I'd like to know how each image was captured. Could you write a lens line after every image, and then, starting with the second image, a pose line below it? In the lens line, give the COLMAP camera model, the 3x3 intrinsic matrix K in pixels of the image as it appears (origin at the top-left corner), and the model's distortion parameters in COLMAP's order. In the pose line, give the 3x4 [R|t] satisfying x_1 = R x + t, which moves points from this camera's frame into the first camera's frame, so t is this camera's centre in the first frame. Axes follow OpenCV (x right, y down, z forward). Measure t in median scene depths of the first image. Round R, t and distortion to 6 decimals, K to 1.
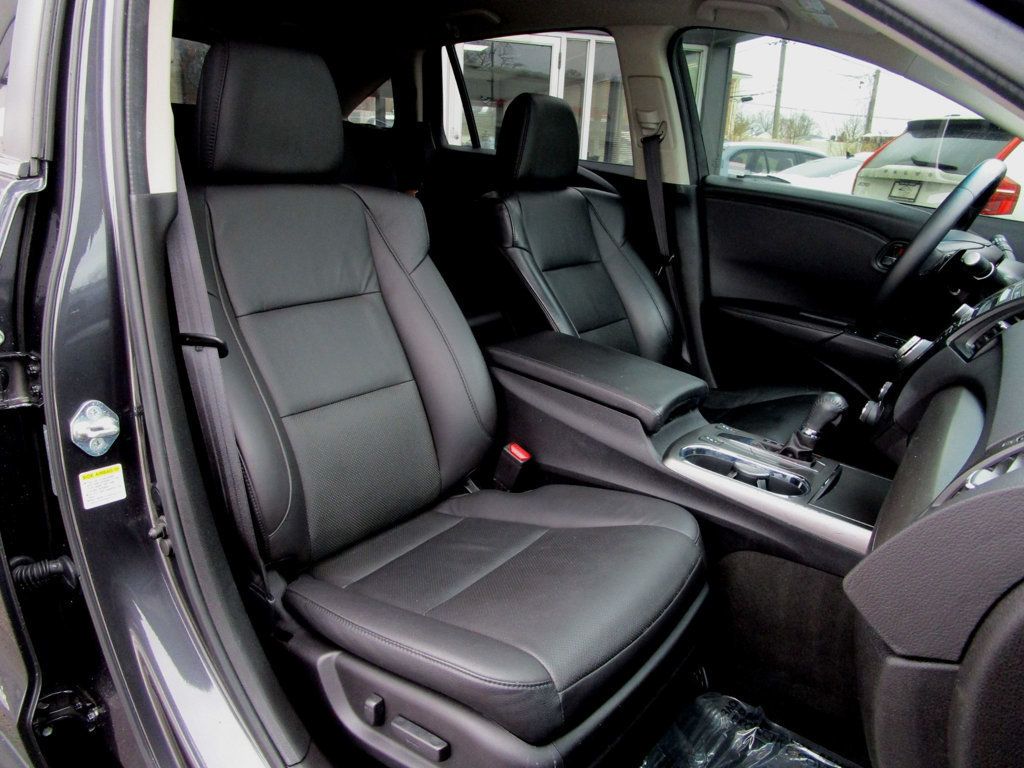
lens RADIAL K [[738.4, 0, 506.5], [0, 738.4, 382.5], [0, 0, 1]] dist [-0.052743, 0.027857]
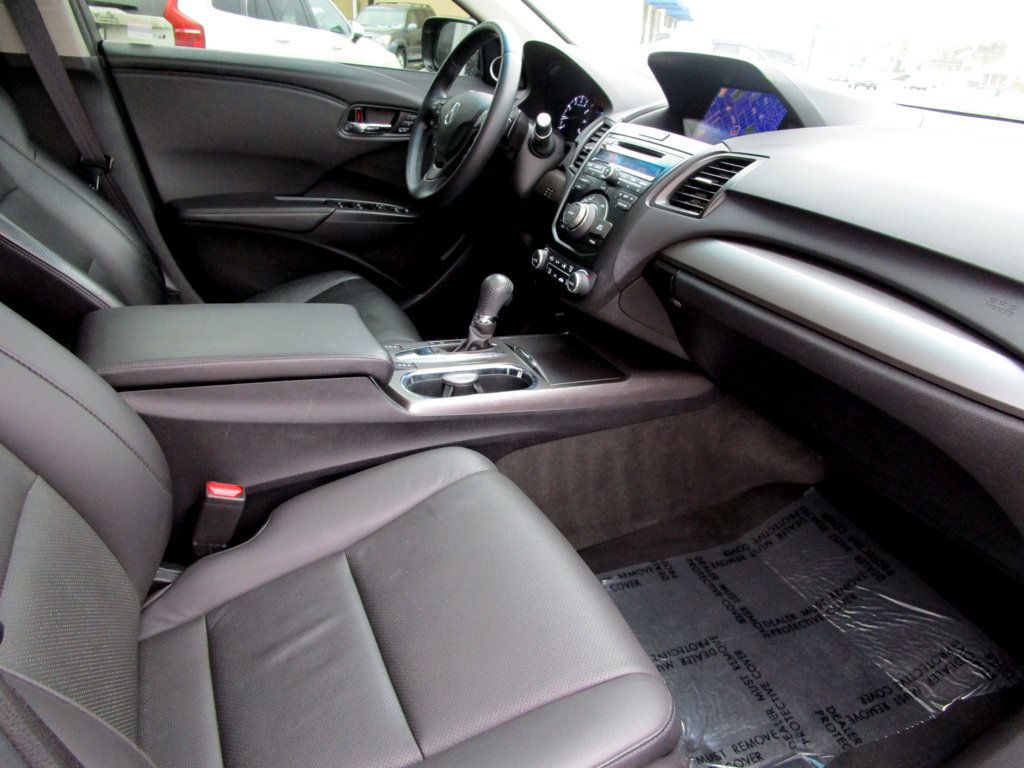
lens RADIAL K [[738.4, 0, 506.5], [0, 738.4, 382.5], [0, 0, 1]] dist [-0.052743, 0.027857]
pose [[0.458320, -0.400675, 0.793349, -0.360866], [0.233590, 0.915542, 0.327442, -0.157918], [-0.857542, 0.035245, 0.513204, 0.416259]]
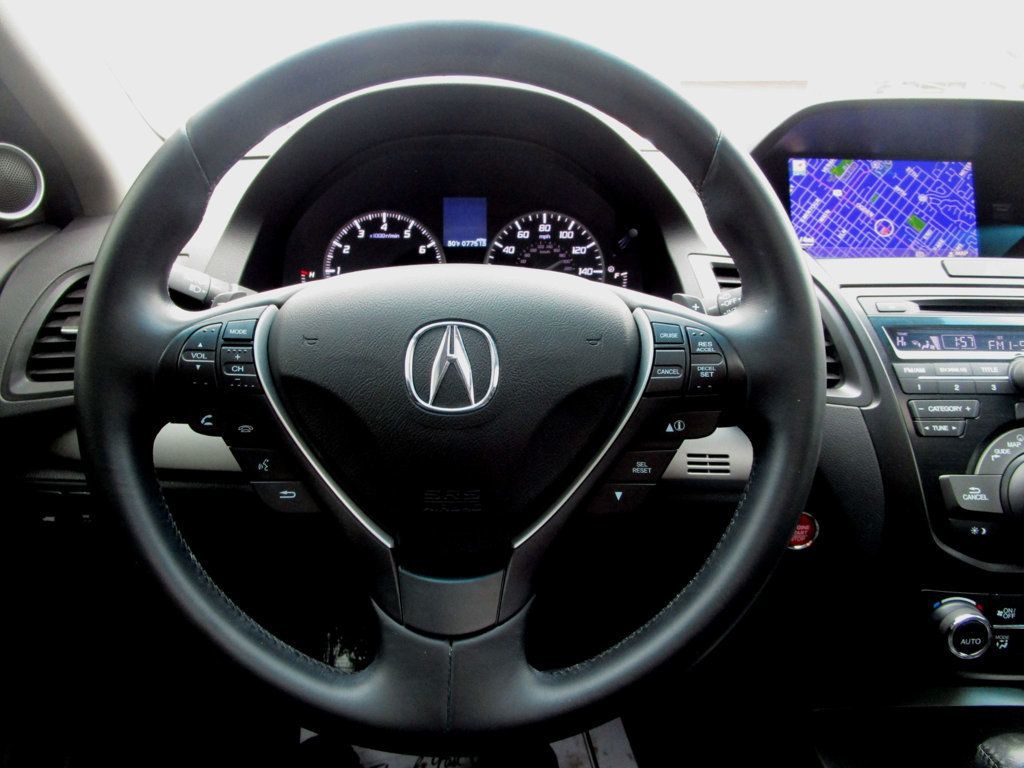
lens RADIAL K [[741.1, 0, 501.0], [0, 741.1, 380.8], [0, 0, 1]] dist [-0.043626, 0.020250]
pose [[-0.642757, -0.309412, 0.700805, 0.360725], [0.189040, 0.822453, 0.536503, -0.318180], [-0.742379, 0.477321, -0.470146, 1.103302]]
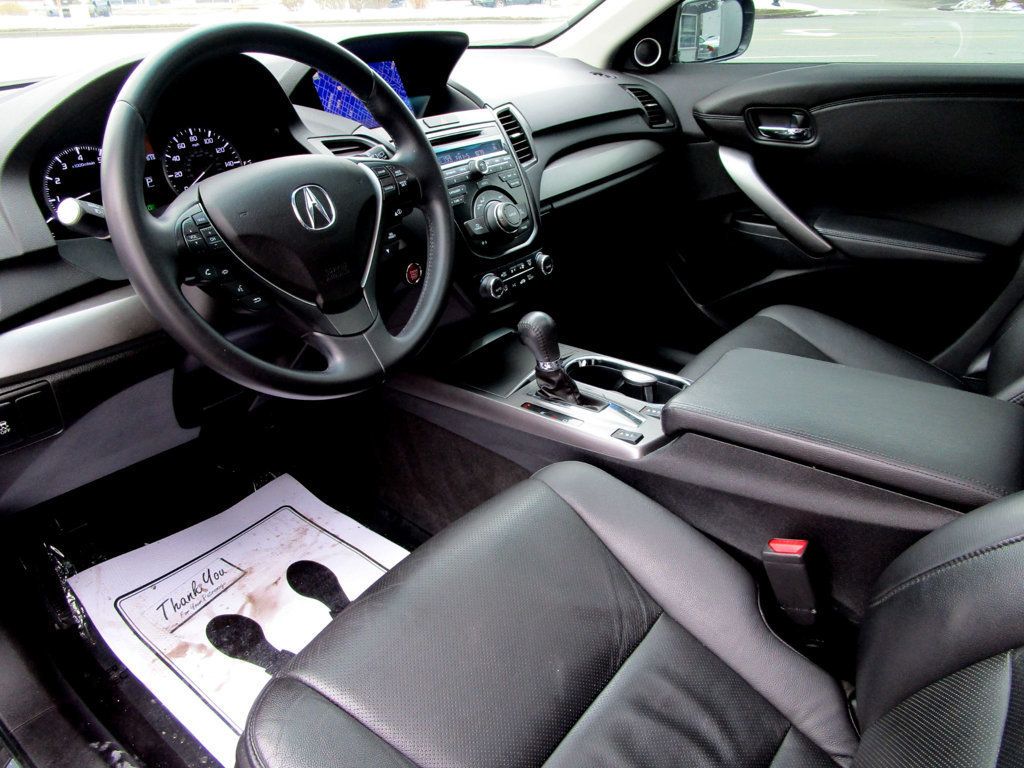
lens RADIAL K [[738.1, 0, 508.6], [0, 738.1, 346.4], [0, 0, 1]] dist [-0.004929, 0.001360]
pose [[-0.998854, -0.034045, -0.033631, 0.433390], [-0.047849, 0.722520, 0.689693, -0.483198], [0.000818, 0.690512, -0.723321, 1.436852]]
